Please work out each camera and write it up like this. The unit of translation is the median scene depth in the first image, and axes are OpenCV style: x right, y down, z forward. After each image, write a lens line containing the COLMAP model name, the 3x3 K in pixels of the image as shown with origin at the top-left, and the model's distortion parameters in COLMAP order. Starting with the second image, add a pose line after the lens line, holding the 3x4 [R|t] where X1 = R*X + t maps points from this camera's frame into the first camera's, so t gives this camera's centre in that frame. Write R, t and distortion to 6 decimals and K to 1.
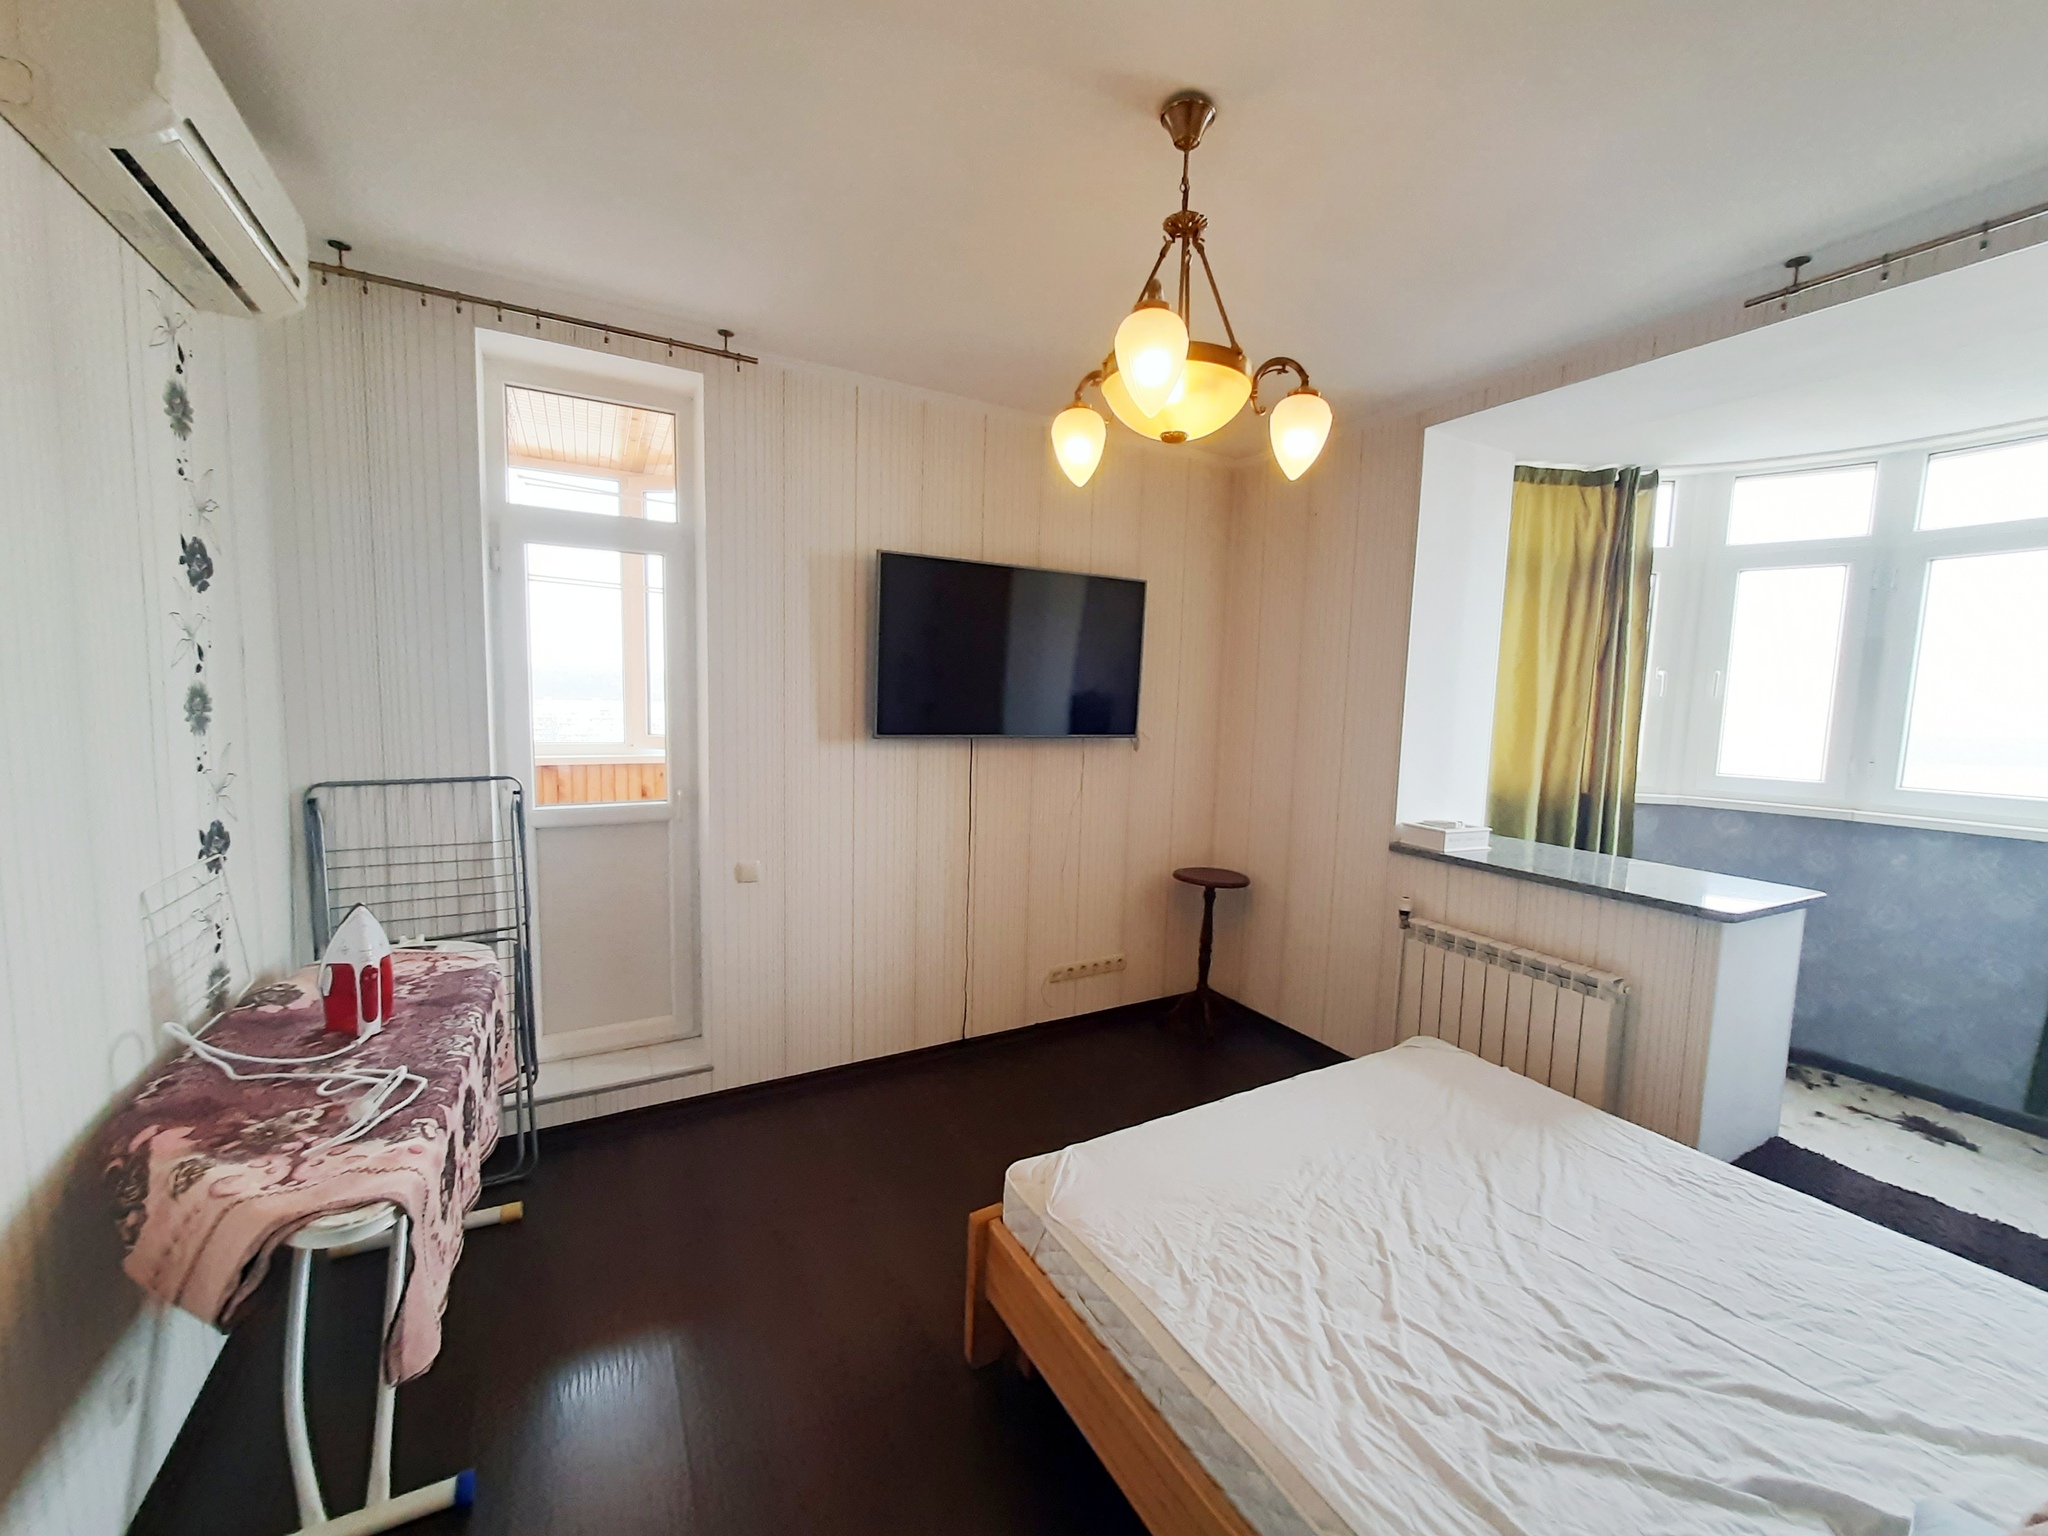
lens RADIAL K [[810.4, 0, 1049.2], [0, 810.4, 766.8], [0, 0, 1]] dist [-0.001454, -0.000104]
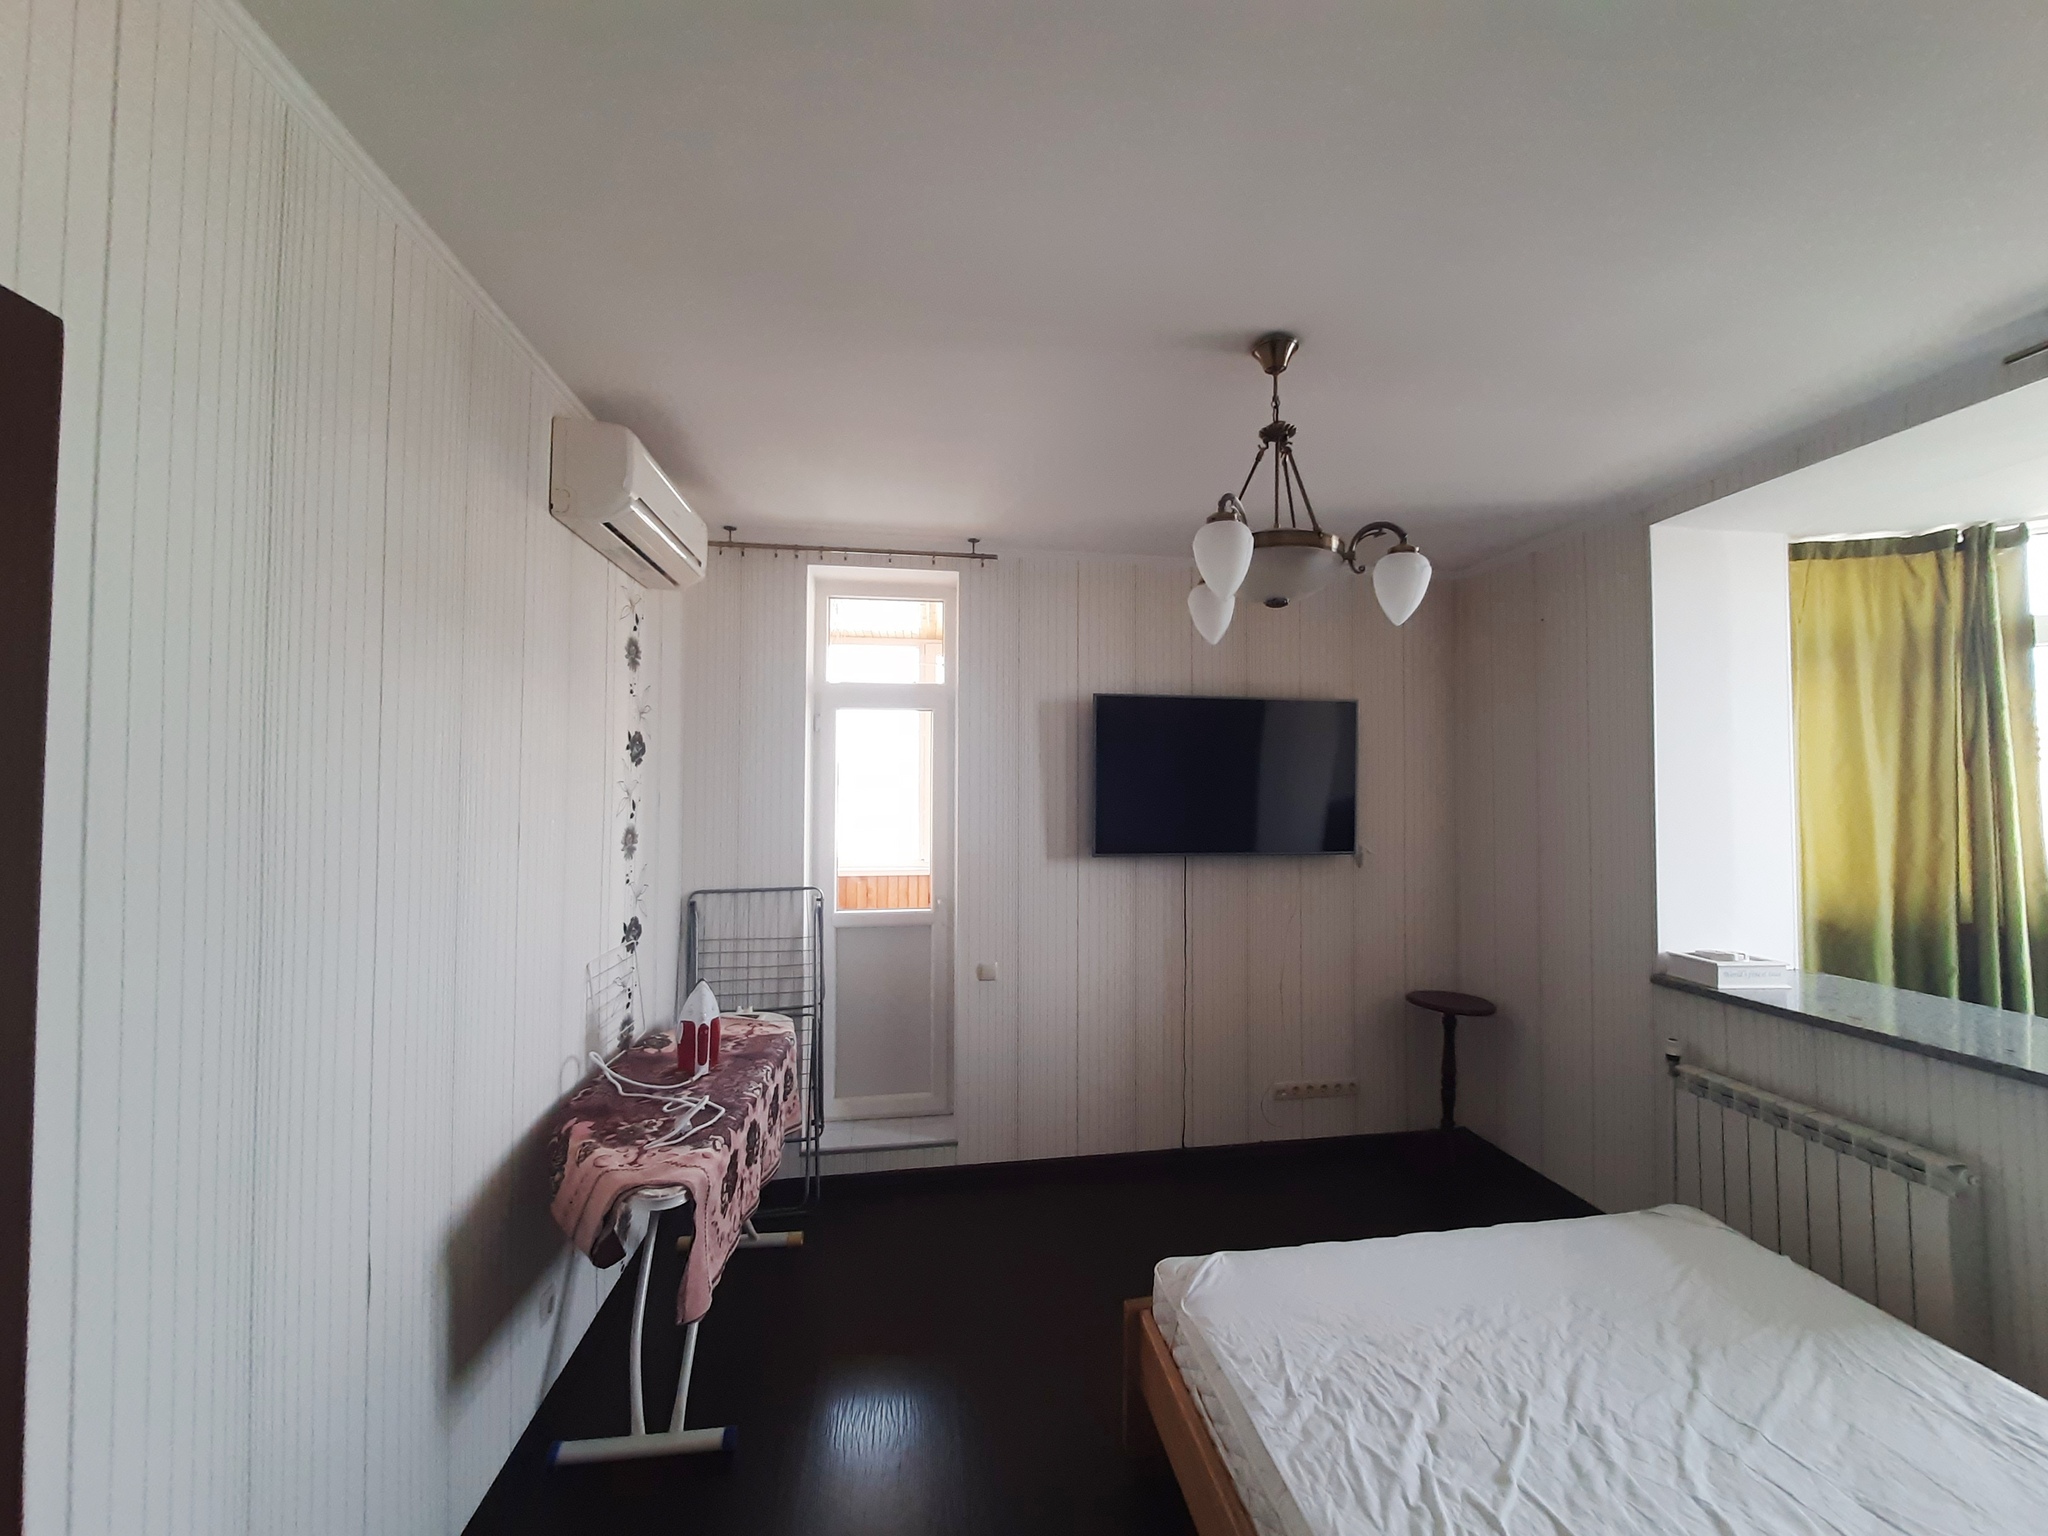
lens RADIAL K [[811.5, 0, 1060.3], [0, 811.5, 764.5], [0, 0, 1]] dist [0.004644, 0.000149]
pose [[0.935359, -0.039083, -0.351535, 0.236933], [-0.007623, 0.991418, -0.130505, -0.022049], [0.353619, 0.124749, 0.927034, -0.141931]]
